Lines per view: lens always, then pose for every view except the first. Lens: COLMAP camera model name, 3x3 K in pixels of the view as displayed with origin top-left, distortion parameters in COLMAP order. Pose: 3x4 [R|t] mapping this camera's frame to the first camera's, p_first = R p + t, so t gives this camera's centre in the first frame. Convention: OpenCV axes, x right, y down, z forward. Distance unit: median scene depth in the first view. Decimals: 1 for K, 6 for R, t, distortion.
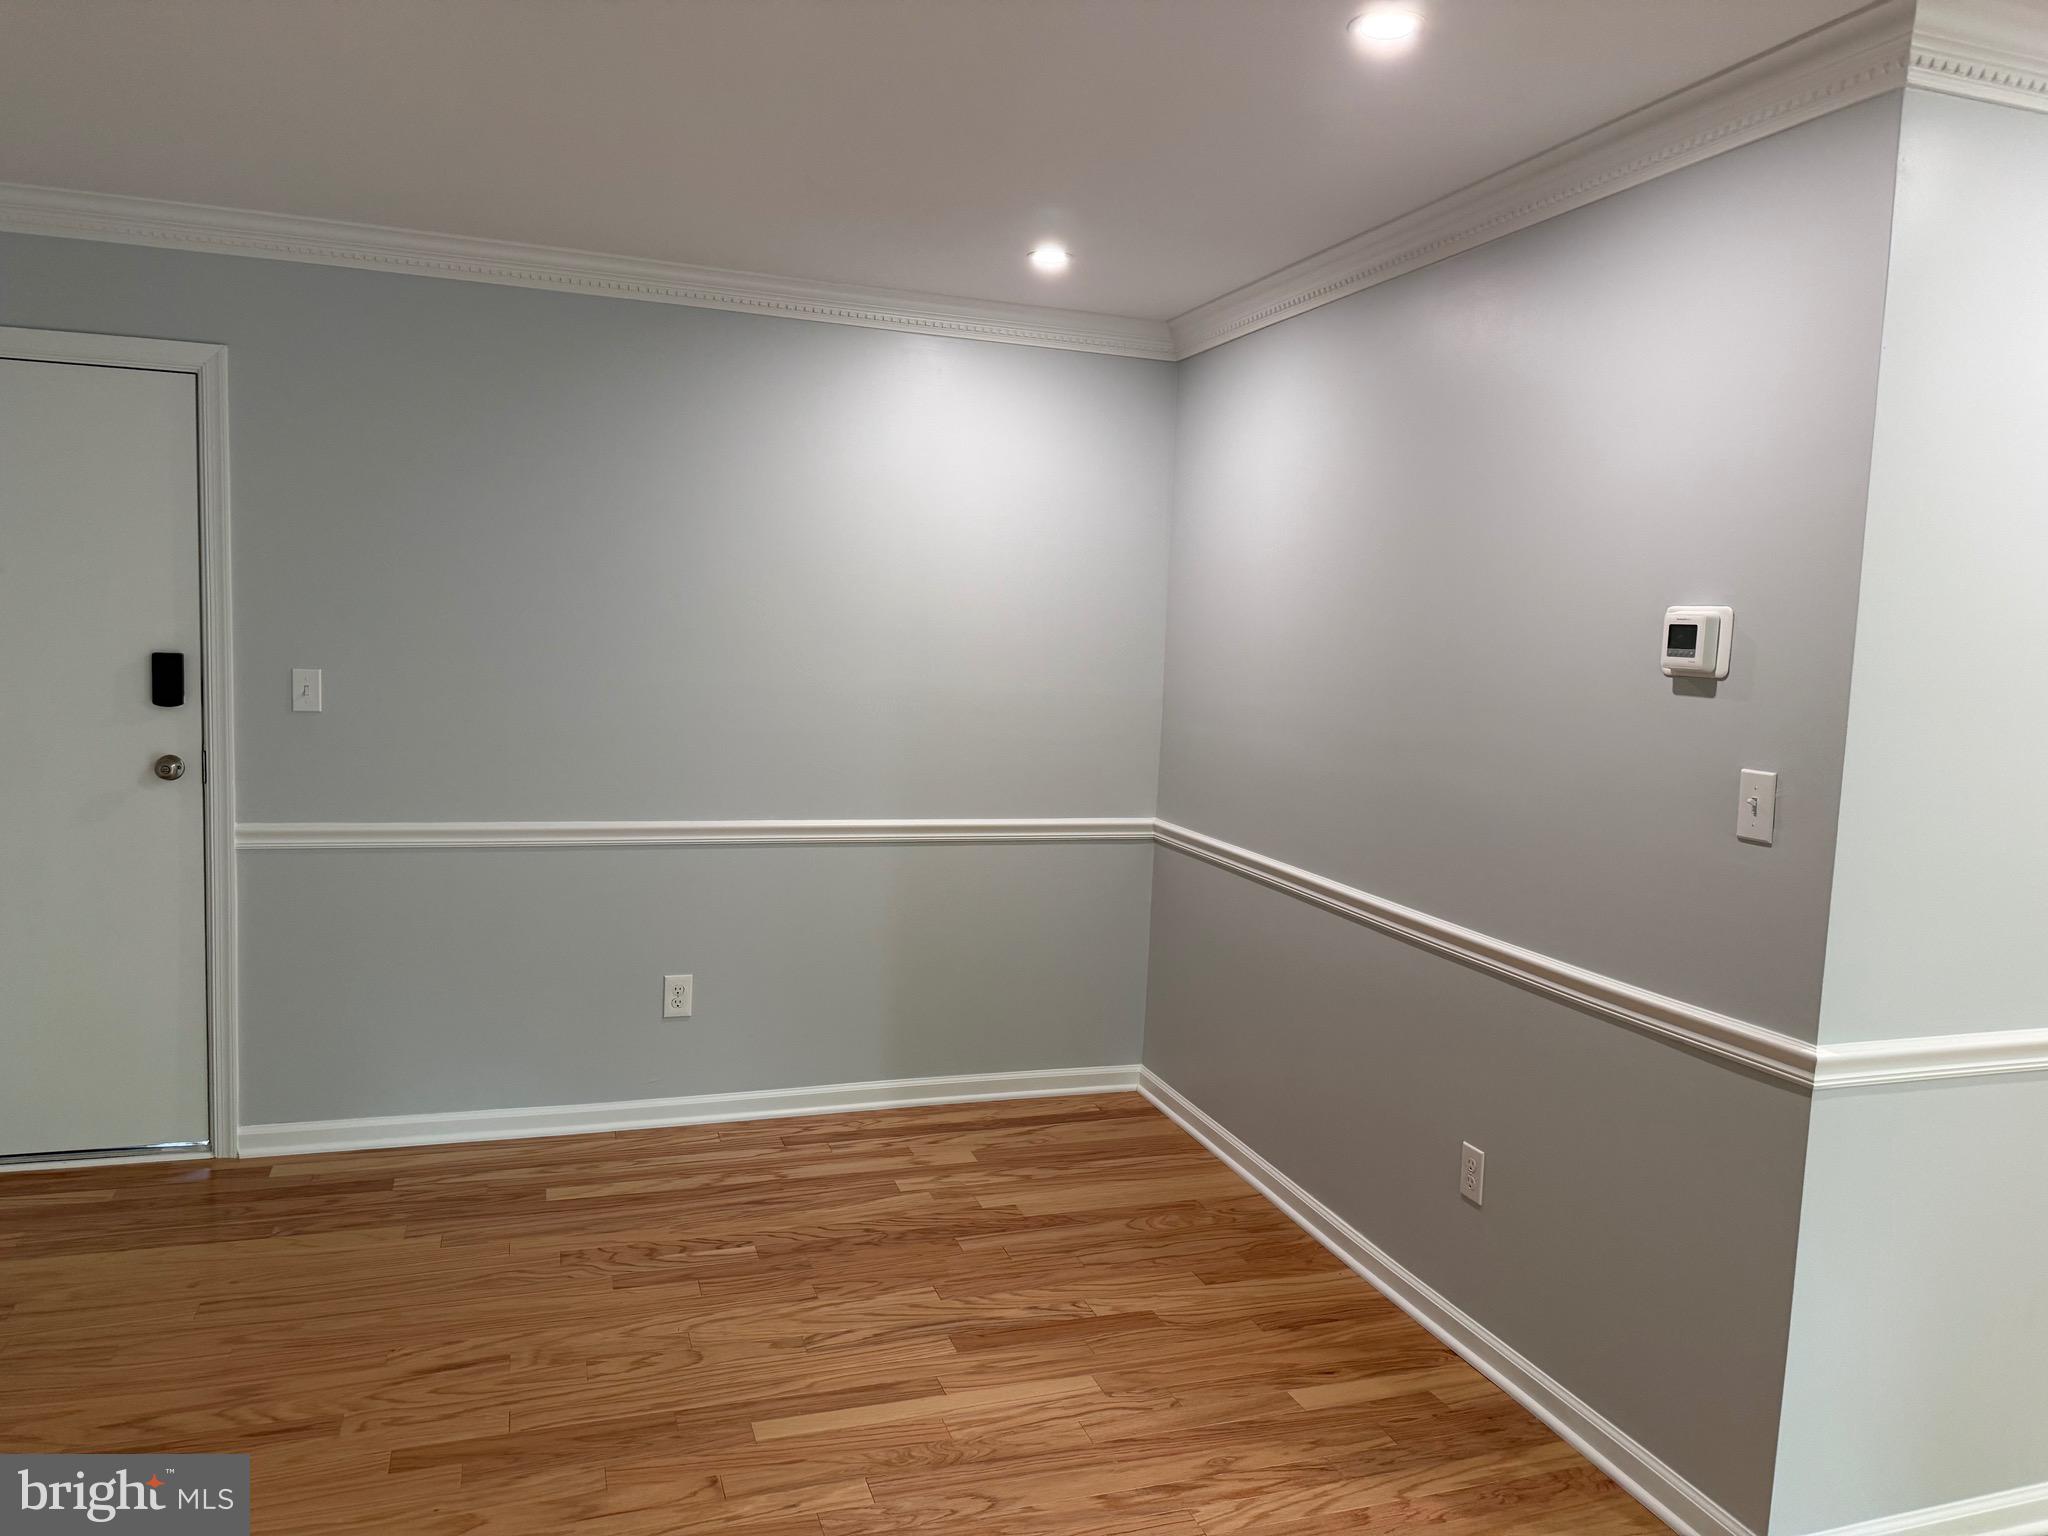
lens RADIAL K [[1439.3, 0, 1030.0], [0, 1439.3, 764.9], [0, 0, 1]] dist [0.030774, -0.045138]
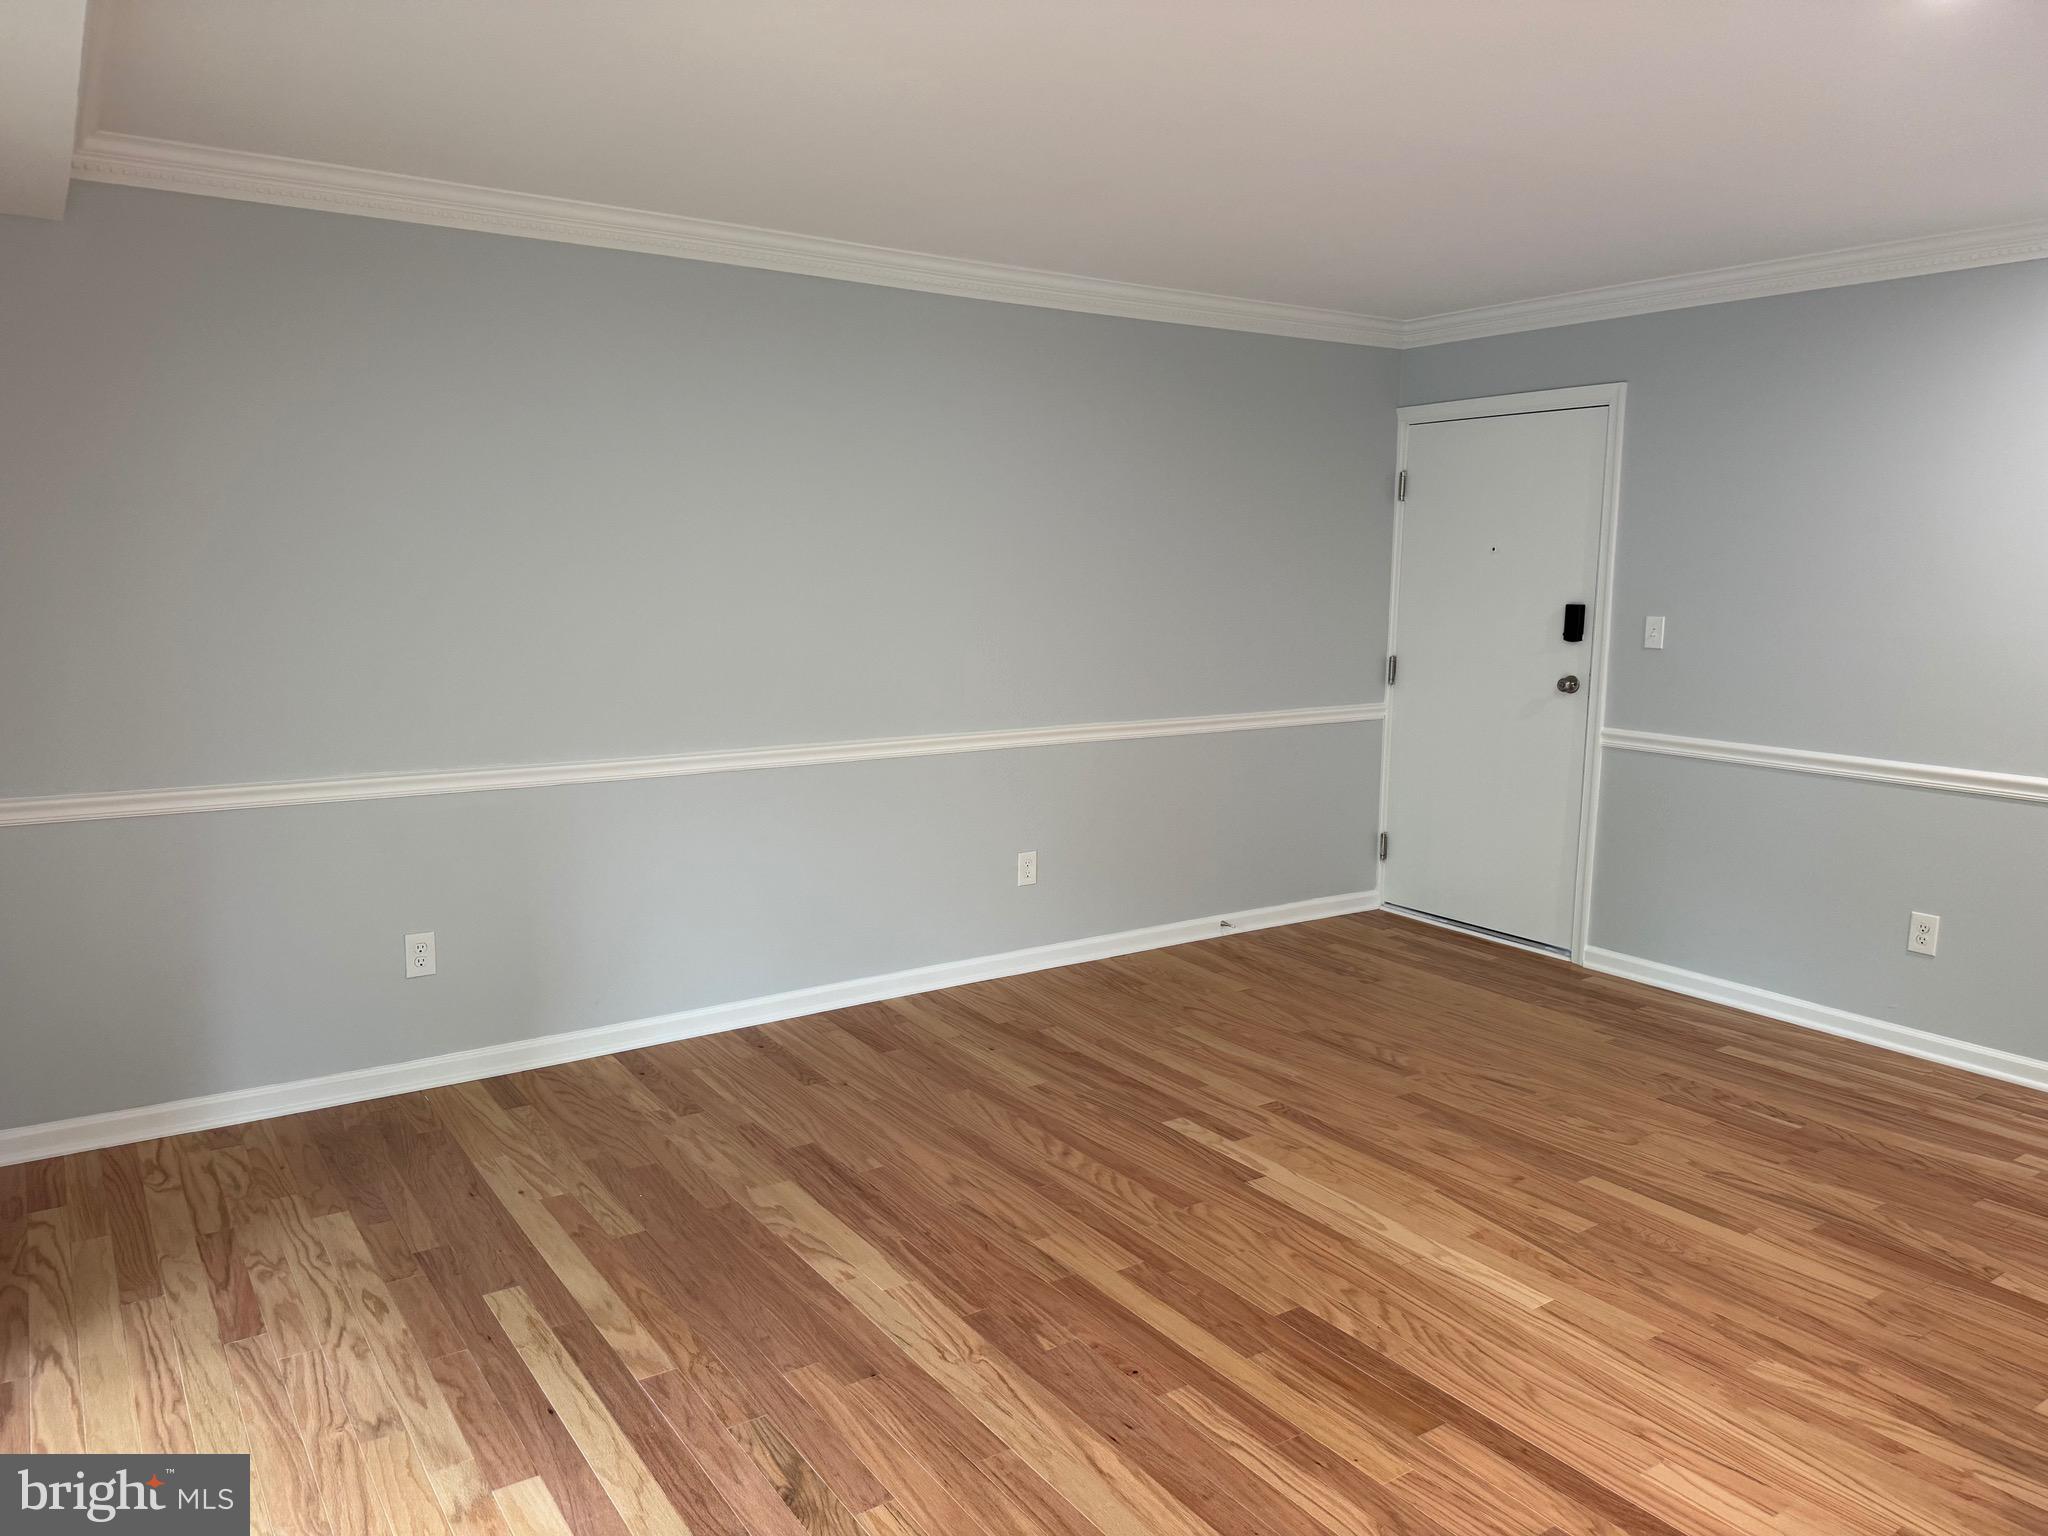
lens RADIAL K [[1439.3, 0, 1030.0], [0, 1439.3, 764.9], [0, 0, 1]] dist [0.030774, -0.045138]
pose [[0.289902, 0.105732, -0.951198, 0.644151], [-0.096715, 0.992027, 0.080794, 0.018283], [0.952157, 0.068573, 0.297816, 0.065134]]
